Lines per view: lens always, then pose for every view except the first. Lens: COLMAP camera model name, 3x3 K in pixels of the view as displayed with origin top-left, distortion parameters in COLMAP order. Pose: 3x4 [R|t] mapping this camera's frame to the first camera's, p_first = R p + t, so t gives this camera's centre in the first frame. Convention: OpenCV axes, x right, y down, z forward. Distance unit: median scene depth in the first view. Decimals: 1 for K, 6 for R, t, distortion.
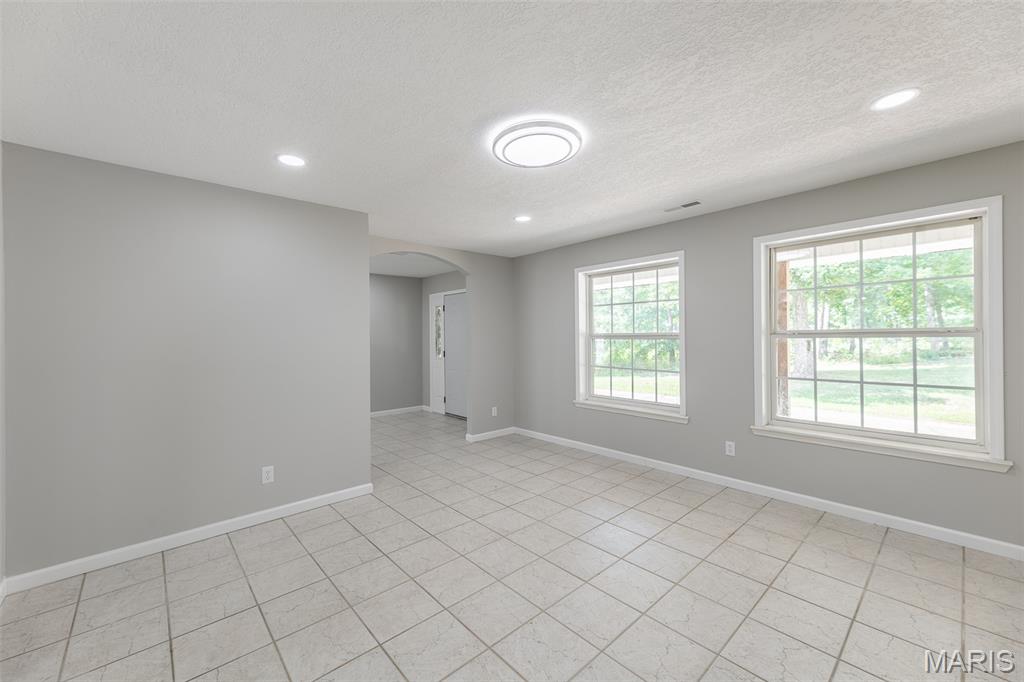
lens RADIAL K [[405.1, 0, 503.4], [0, 405.1, 338.5], [0, 0, 1]] dist [0.006645, -0.000390]
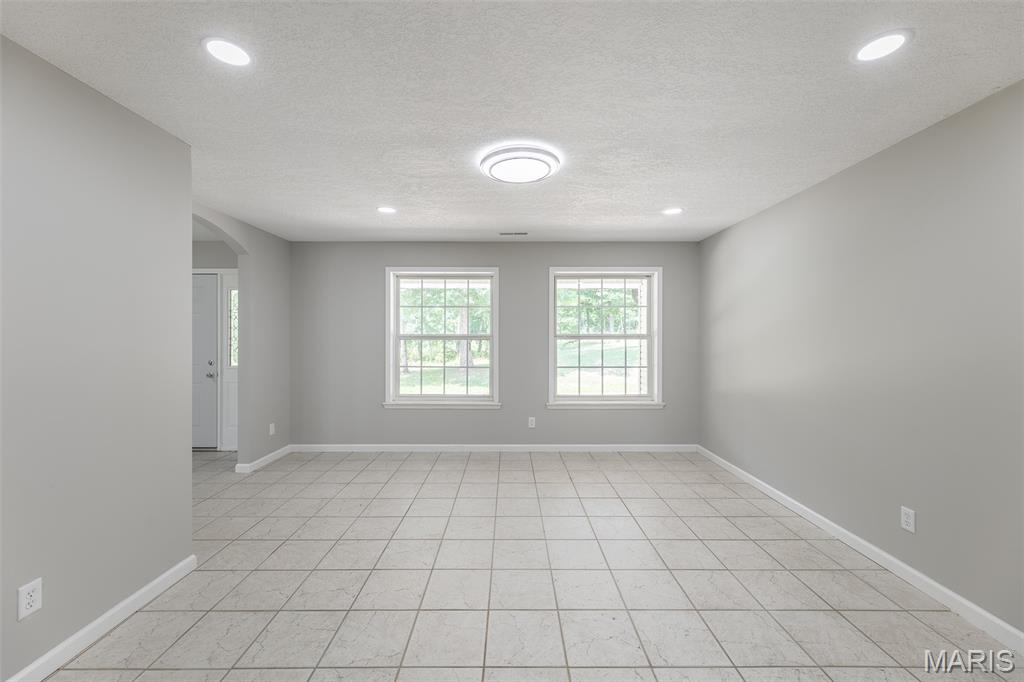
lens RADIAL K [[405.1, 0, 516.0], [0, 405.1, 340.5], [0, 0, 1]] dist [0.006645, -0.000390]
pose [[0.664138, 0.002912, 0.747605, -0.432877], [-0.004931, 0.999988, 0.000485, 0.002567], [-0.747594, -0.004009, 0.664144, 0.148868]]
